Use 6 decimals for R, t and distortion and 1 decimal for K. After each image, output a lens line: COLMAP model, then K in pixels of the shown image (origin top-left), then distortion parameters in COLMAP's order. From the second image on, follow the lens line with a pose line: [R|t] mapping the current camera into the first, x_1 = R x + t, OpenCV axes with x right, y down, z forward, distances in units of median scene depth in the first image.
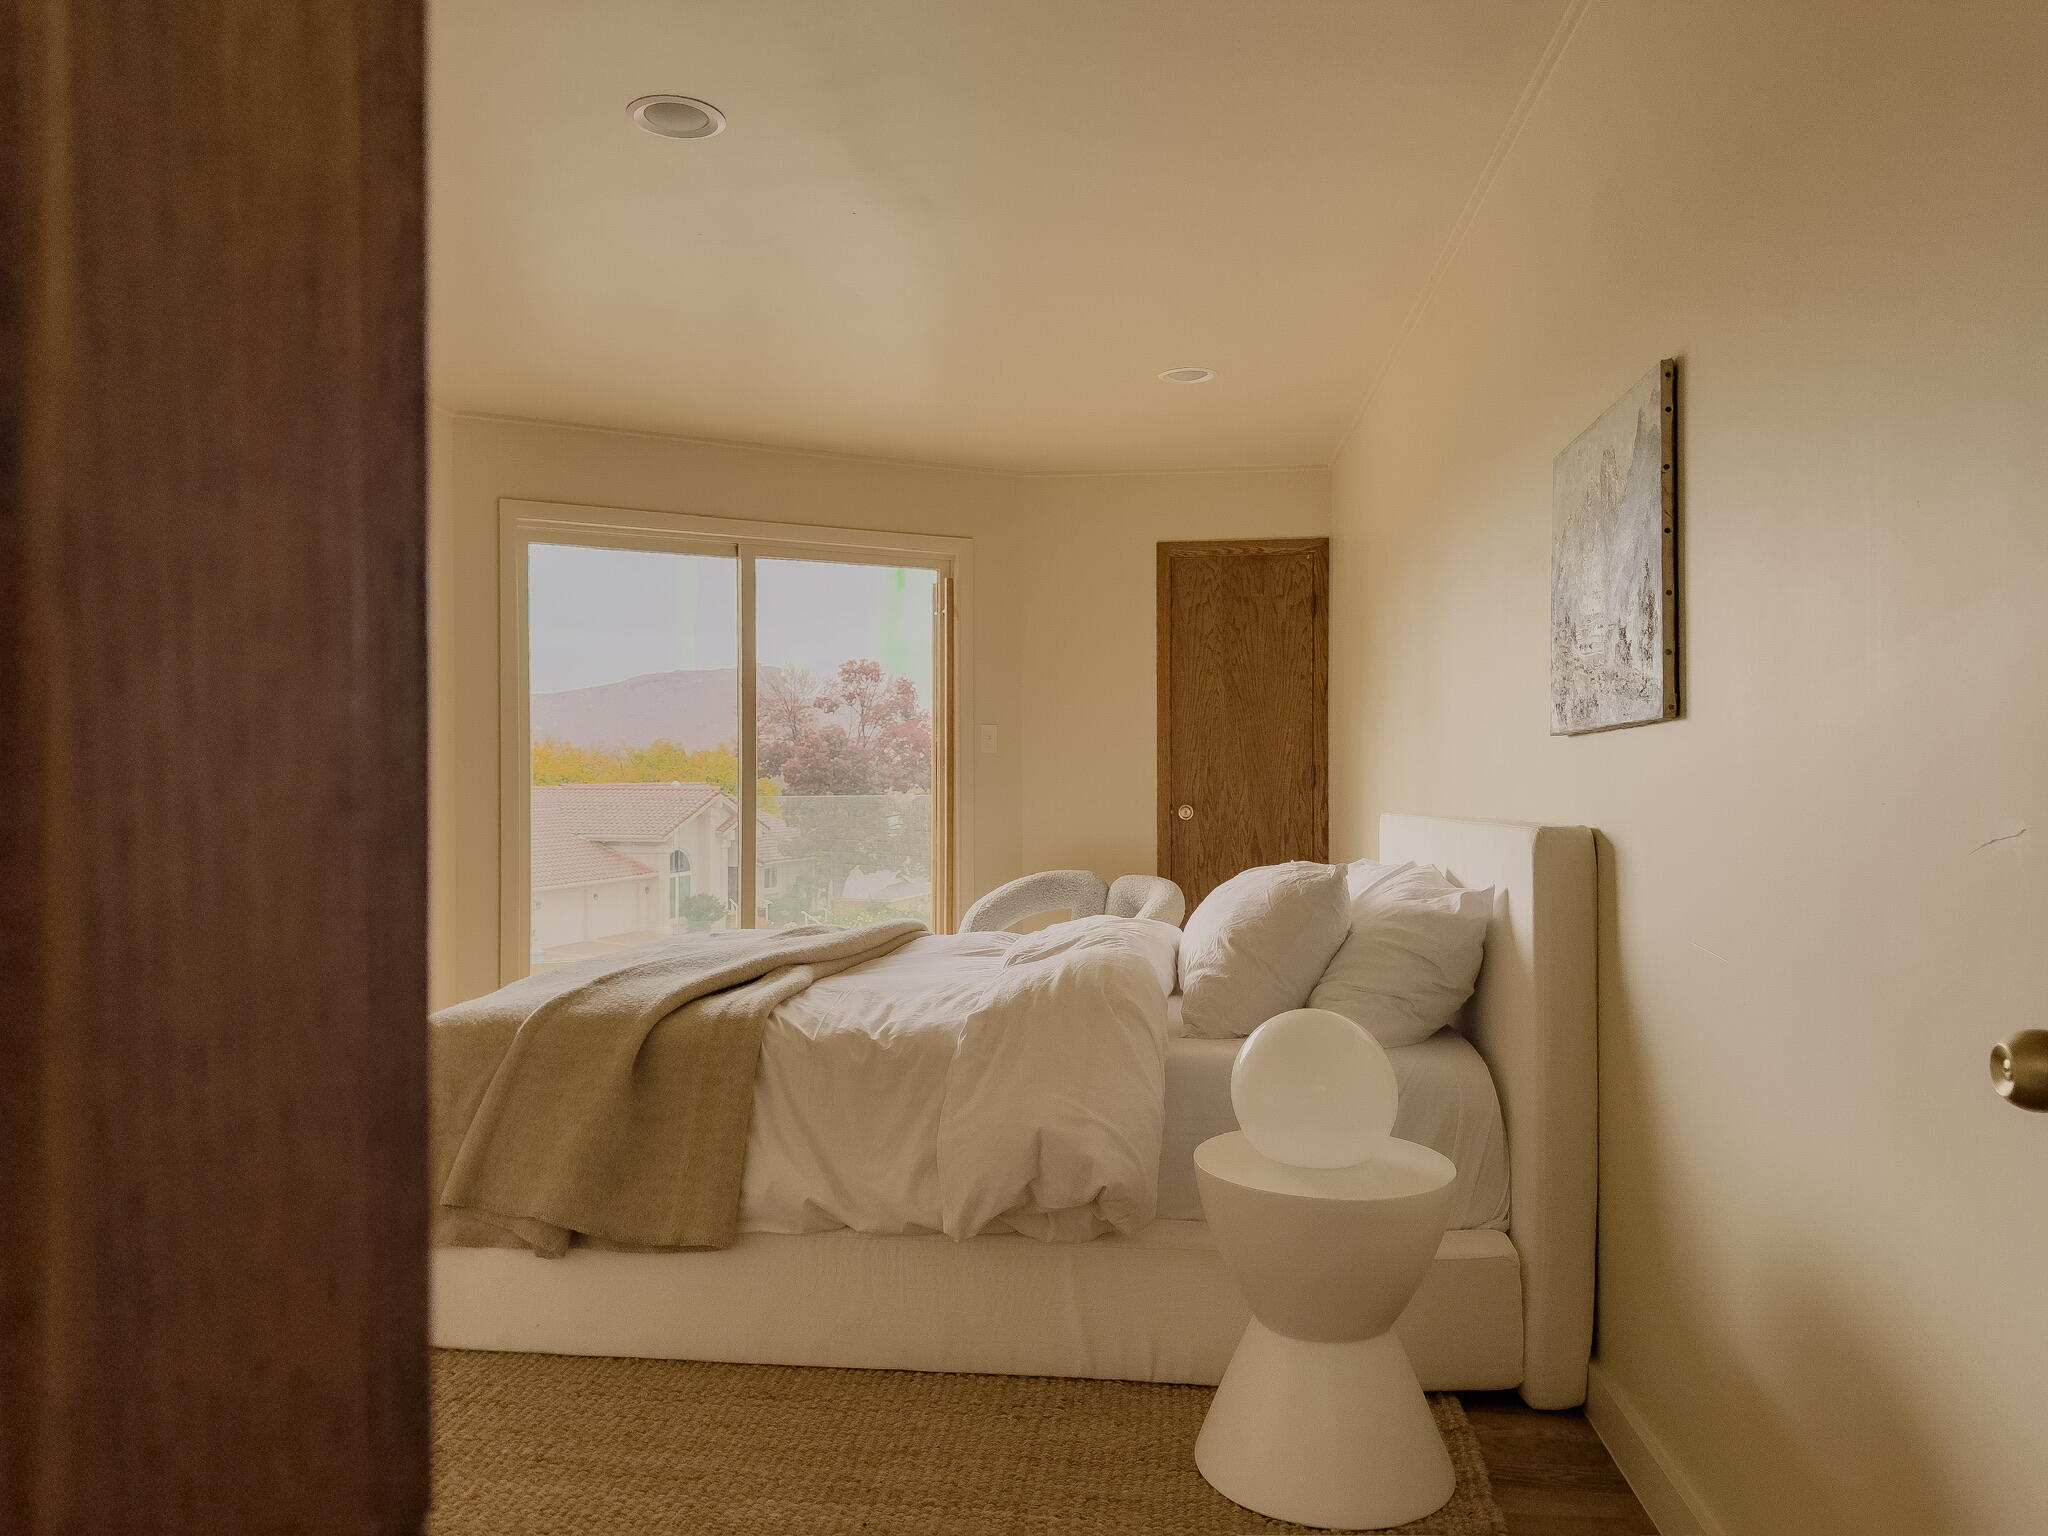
lens RADIAL K [[1461.0, 0, 1024.0], [0, 1461.0, 768.0], [0, 0, 1]] dist [0.135753, -0.170285]
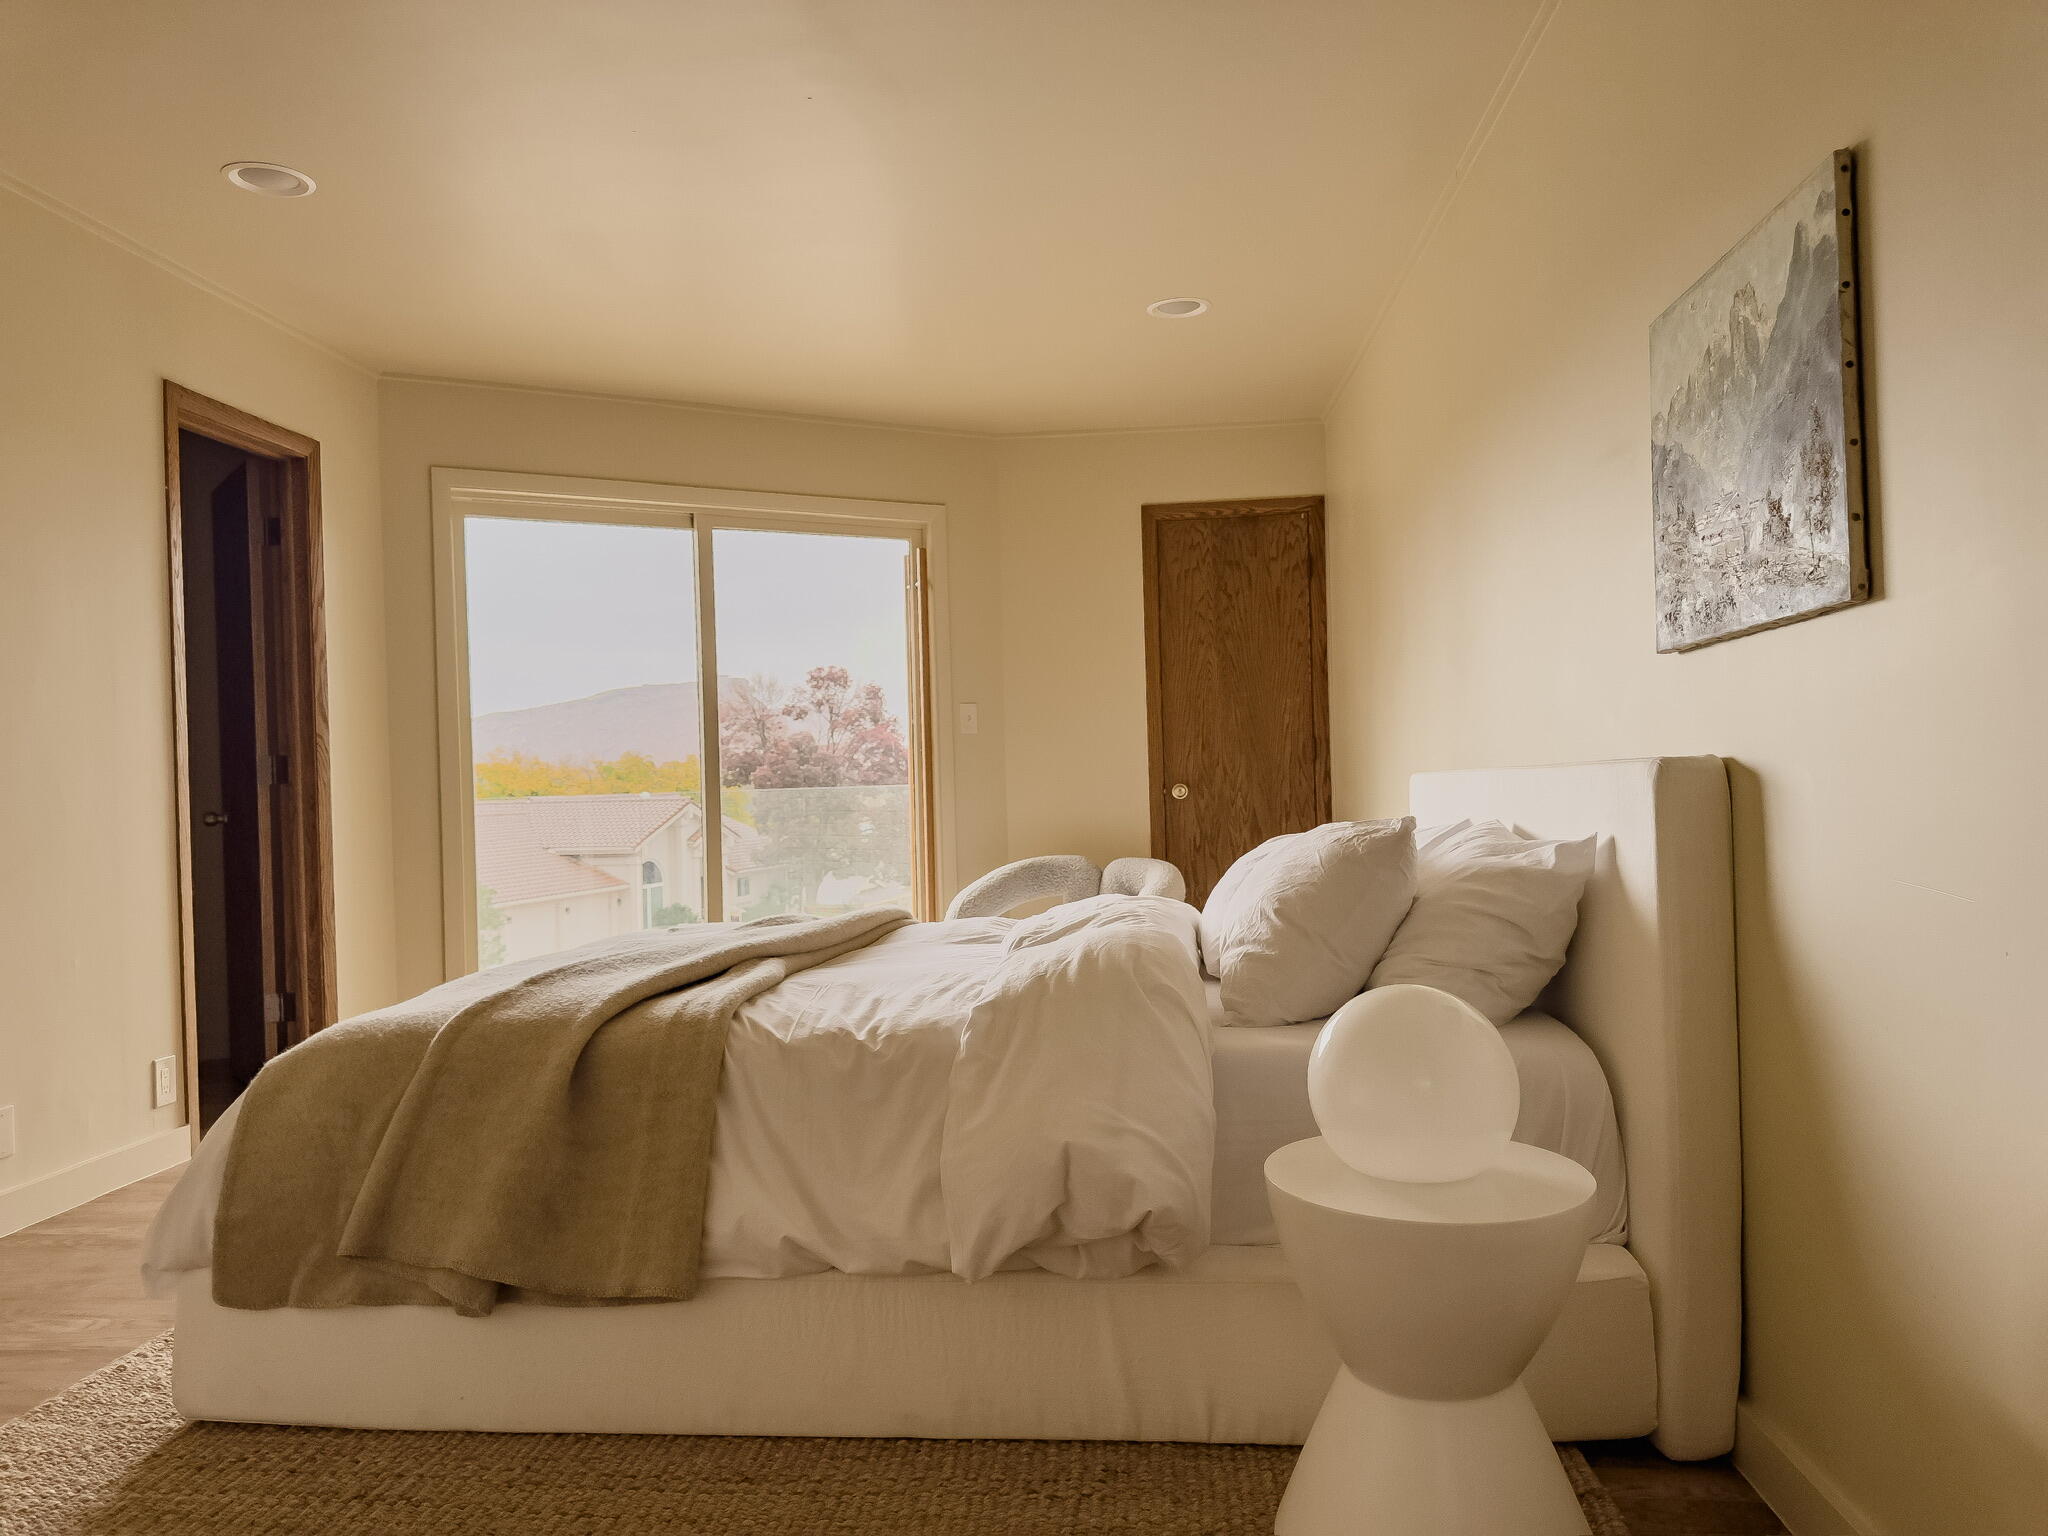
lens RADIAL K [[1448.3, 0, 1024.0], [0, 1448.3, 768.0], [0, 0, 1]] dist [0.101228, -0.112432]
pose [[0.999406, -0.027060, 0.021328, -0.022935], [0.027098, 0.999632, -0.001528, 0.034798], [-0.021279, 0.002105, 0.999771, 0.175434]]
